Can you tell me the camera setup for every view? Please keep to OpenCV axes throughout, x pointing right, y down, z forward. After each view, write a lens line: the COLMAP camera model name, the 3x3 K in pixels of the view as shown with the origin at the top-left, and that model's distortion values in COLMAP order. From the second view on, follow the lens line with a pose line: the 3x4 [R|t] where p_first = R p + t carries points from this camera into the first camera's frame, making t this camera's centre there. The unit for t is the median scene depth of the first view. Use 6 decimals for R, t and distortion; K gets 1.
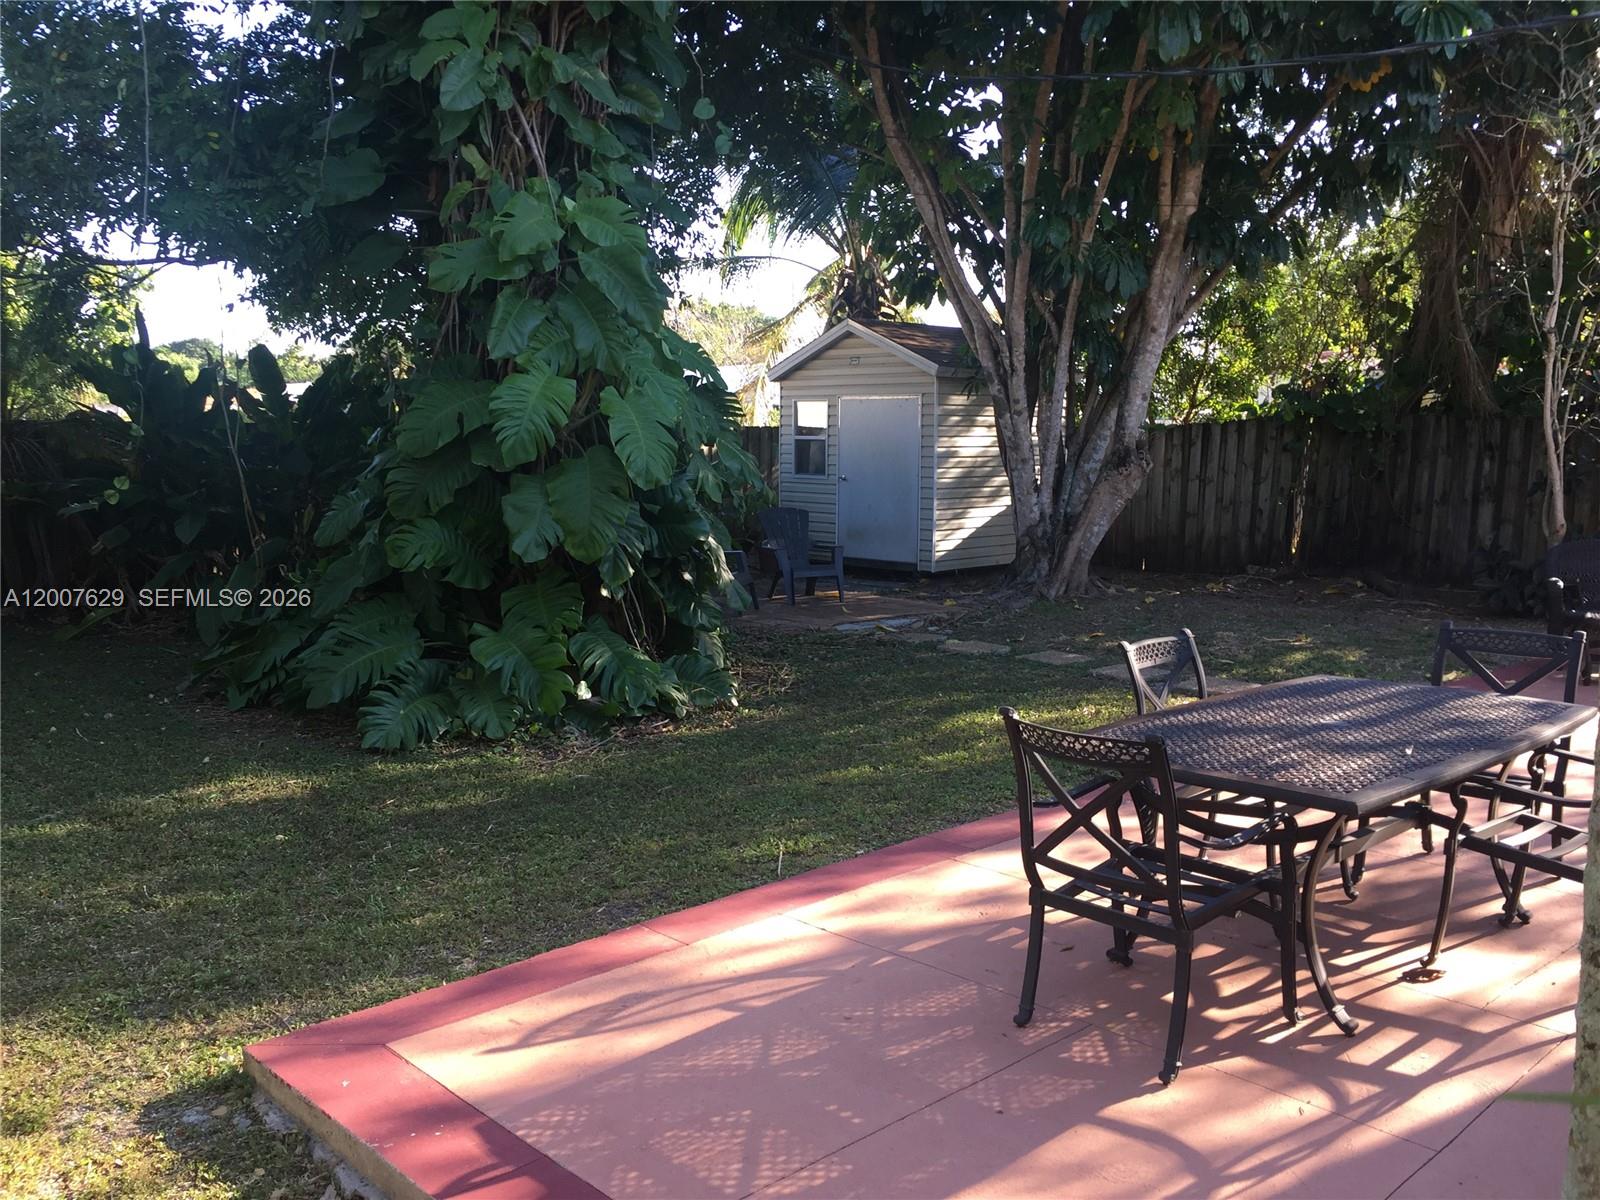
lens RADIAL K [[1394.1, 0, 798.8], [0, 1394.1, 600.0], [0, 0, 1]] dist [0.017527, 0.004093]
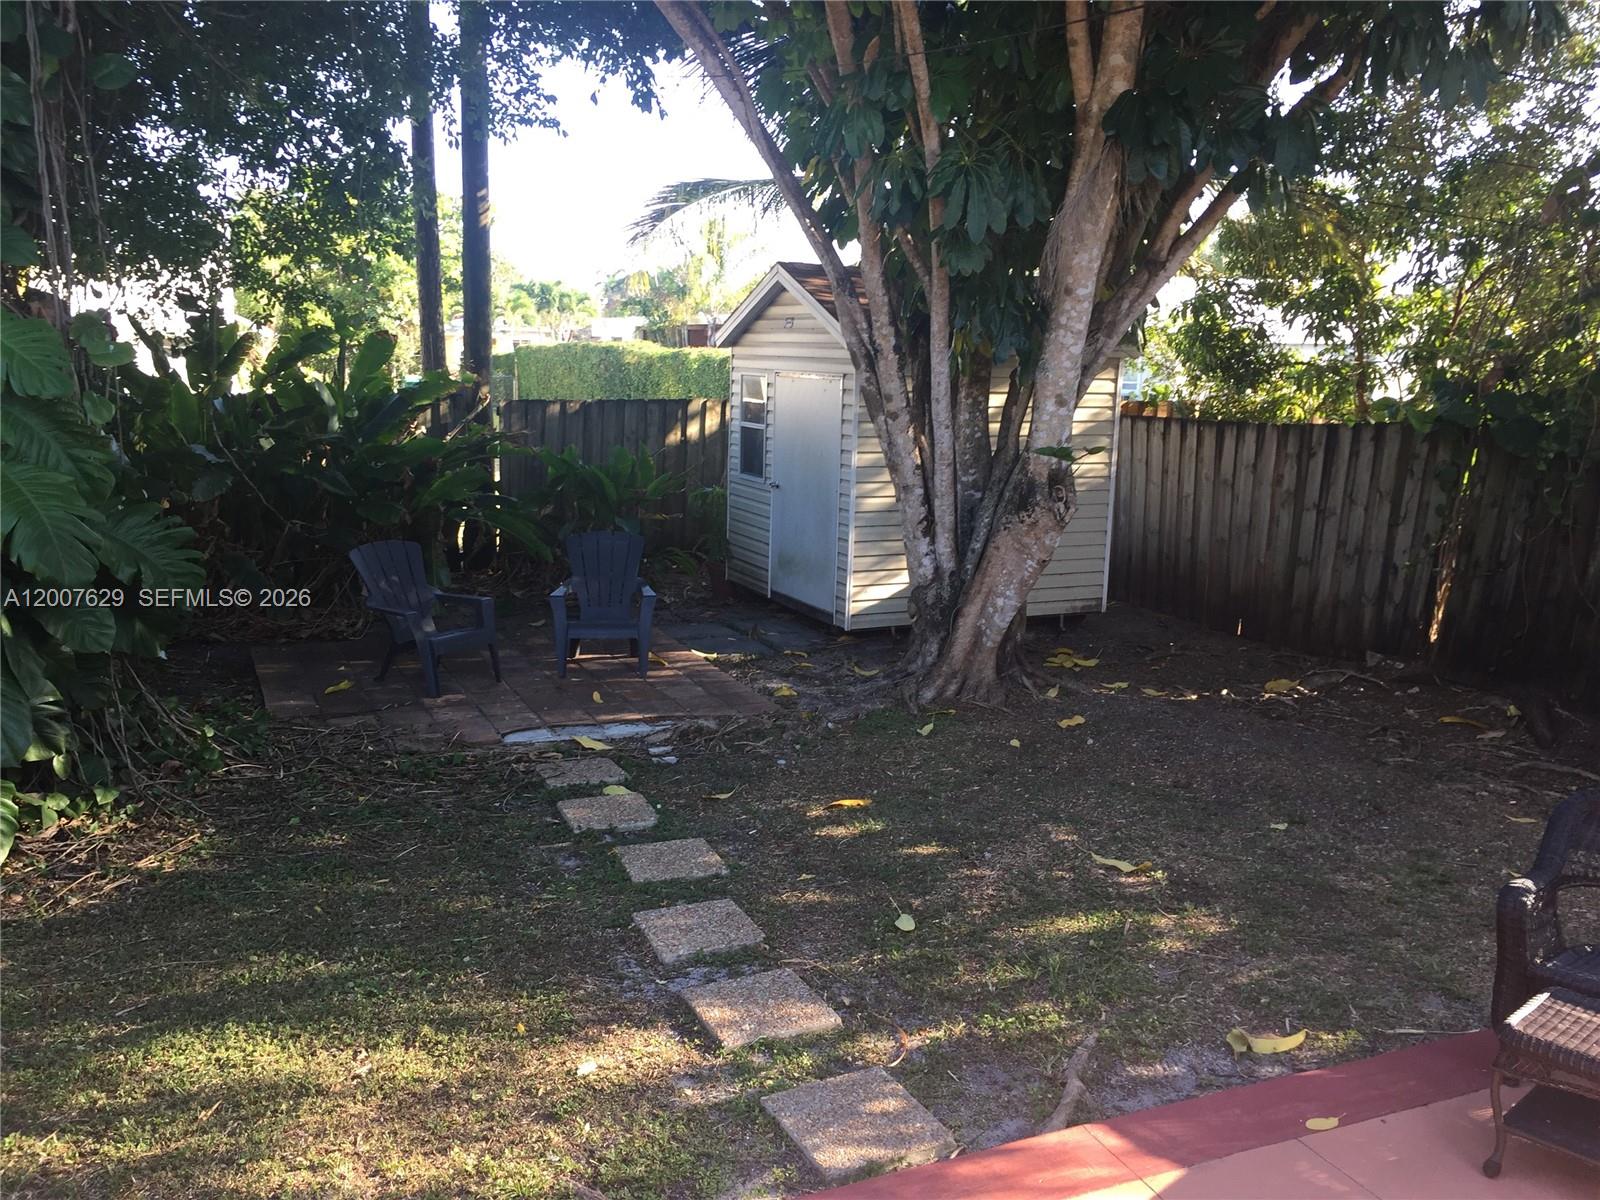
lens RADIAL K [[1394.1, 0, 800.4], [0, 1394.1, 599.2], [0, 0, 1]] dist [0.017527, 0.004093]
pose [[0.946536, 0.076358, -0.313430, 0.288654], [-0.060279, 0.996335, 0.060689, -0.075563], [0.316915, -0.038551, 0.947670, 0.323576]]
